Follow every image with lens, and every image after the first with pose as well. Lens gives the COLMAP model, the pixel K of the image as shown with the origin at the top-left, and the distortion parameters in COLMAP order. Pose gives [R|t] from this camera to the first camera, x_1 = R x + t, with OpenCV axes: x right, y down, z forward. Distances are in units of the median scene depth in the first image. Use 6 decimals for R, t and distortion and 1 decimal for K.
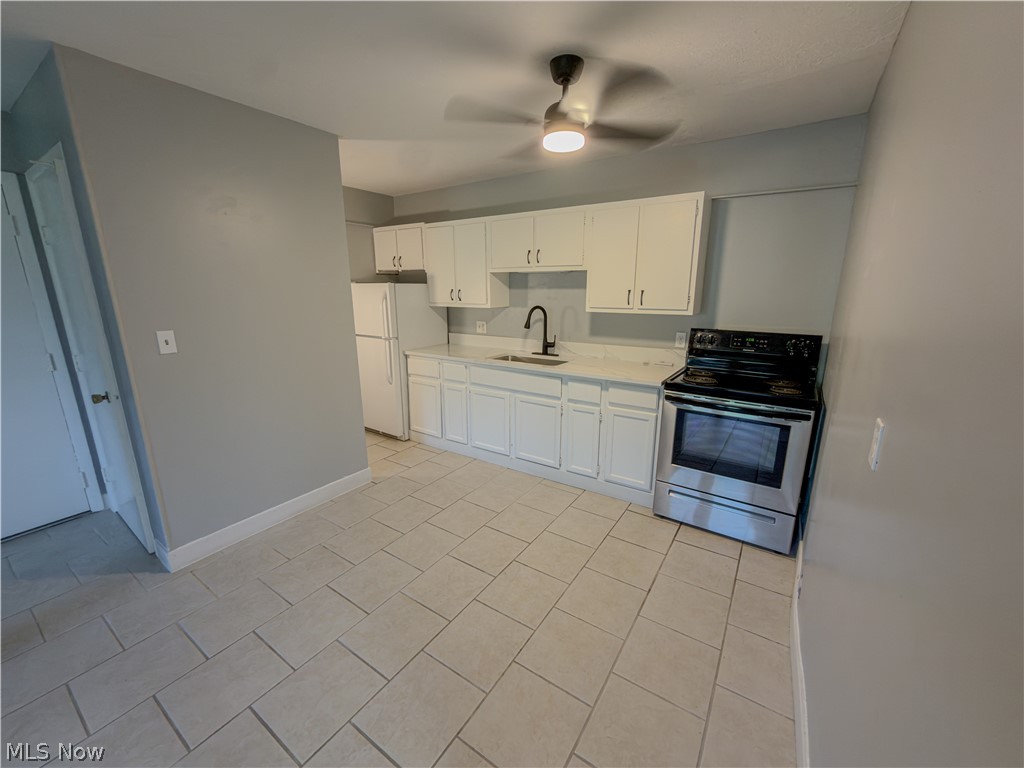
lens RADIAL K [[407.3, 0, 509.6], [0, 407.3, 384.2], [0, 0, 1]] dist [-0.002707, -0.000106]
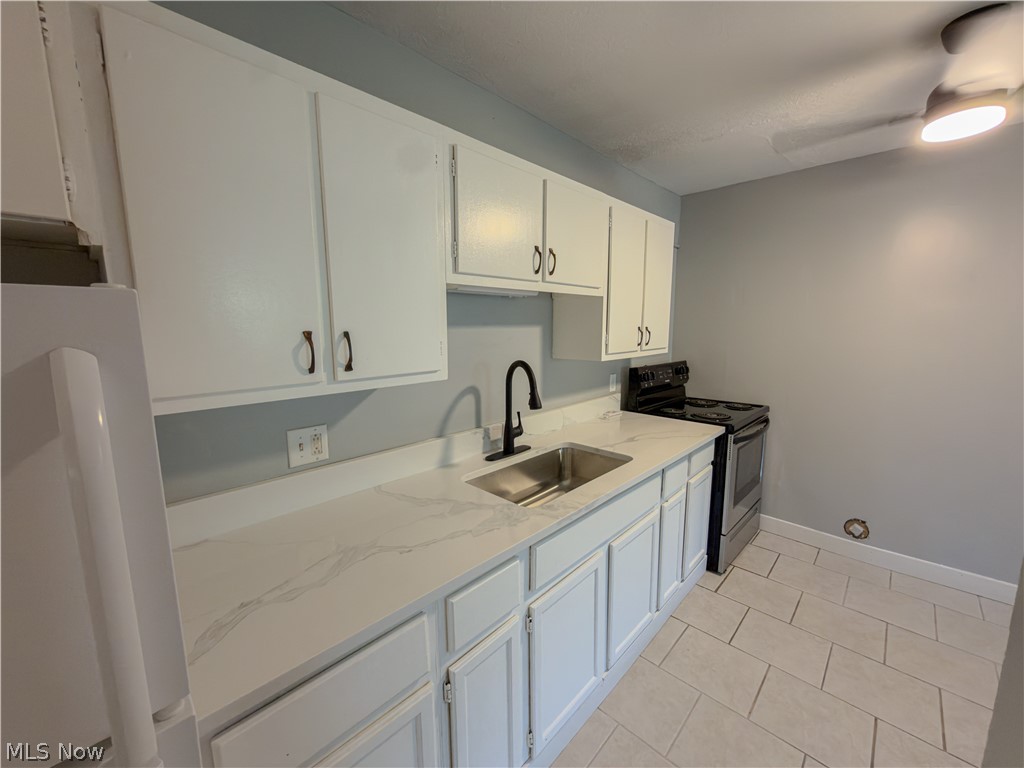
lens RADIAL K [[408.7, 0, 510.8], [0, 408.7, 383.7], [0, 0, 1]] dist [0.000006, -0.000130]
pose [[0.174521, -0.142513, 0.974286, -0.474387], [0.232281, 0.967504, 0.099913, -0.247824], [-0.956864, 0.208871, 0.201953, 1.044155]]
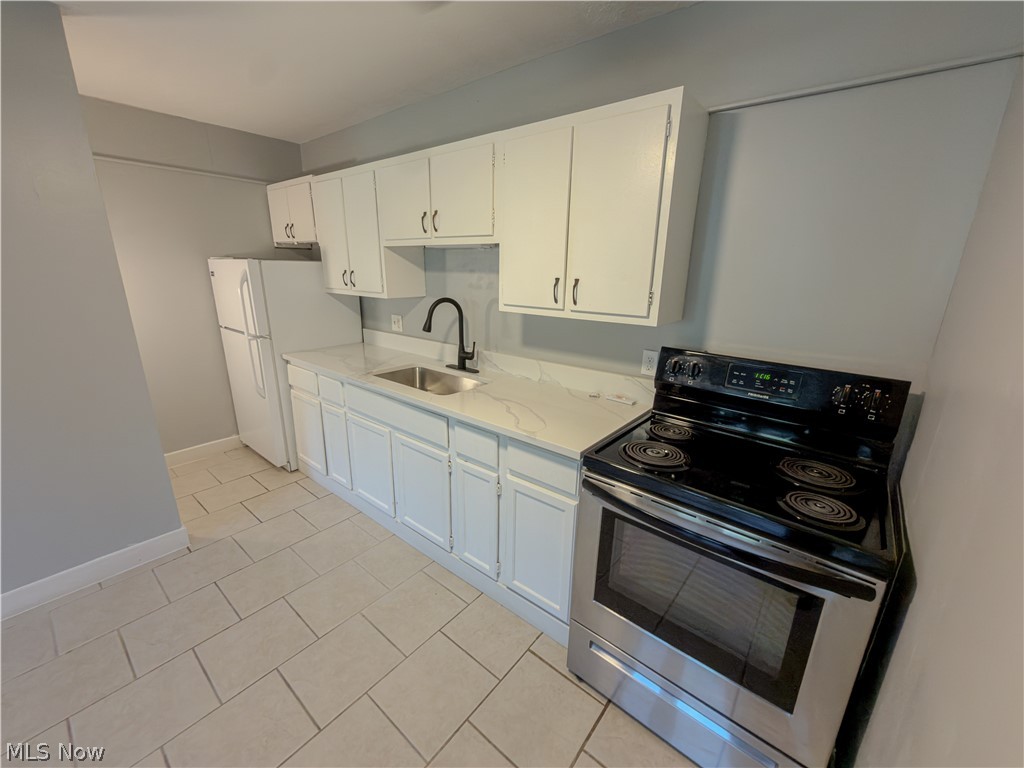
lens RADIAL K [[408.7, 0, 510.8], [0, 408.7, 383.7], [0, 0, 1]] dist [0.000006, -0.000130]
pose [[0.995580, 0.044381, -0.082769, 0.270393], [-0.041045, 0.998292, 0.041584, -0.096050], [0.084474, -0.038003, 0.995701, 0.384011]]
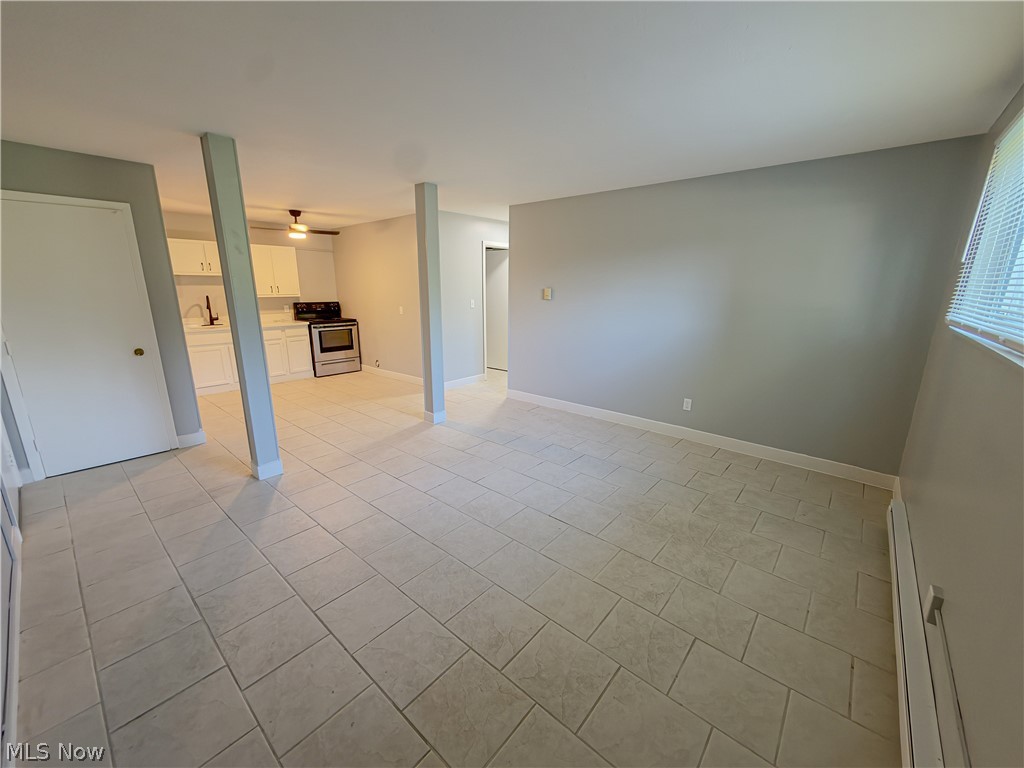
lens RADIAL K [[408.7, 0, 510.8], [0, 408.7, 383.7], [0, 0, 1]] dist [0.000006, -0.000130]
pose [[0.115473, -0.228824, 0.966595, -1.704517], [0.223465, 0.954144, 0.199181, 0.111973], [-0.967848, 0.193000, 0.161312, -0.467470]]
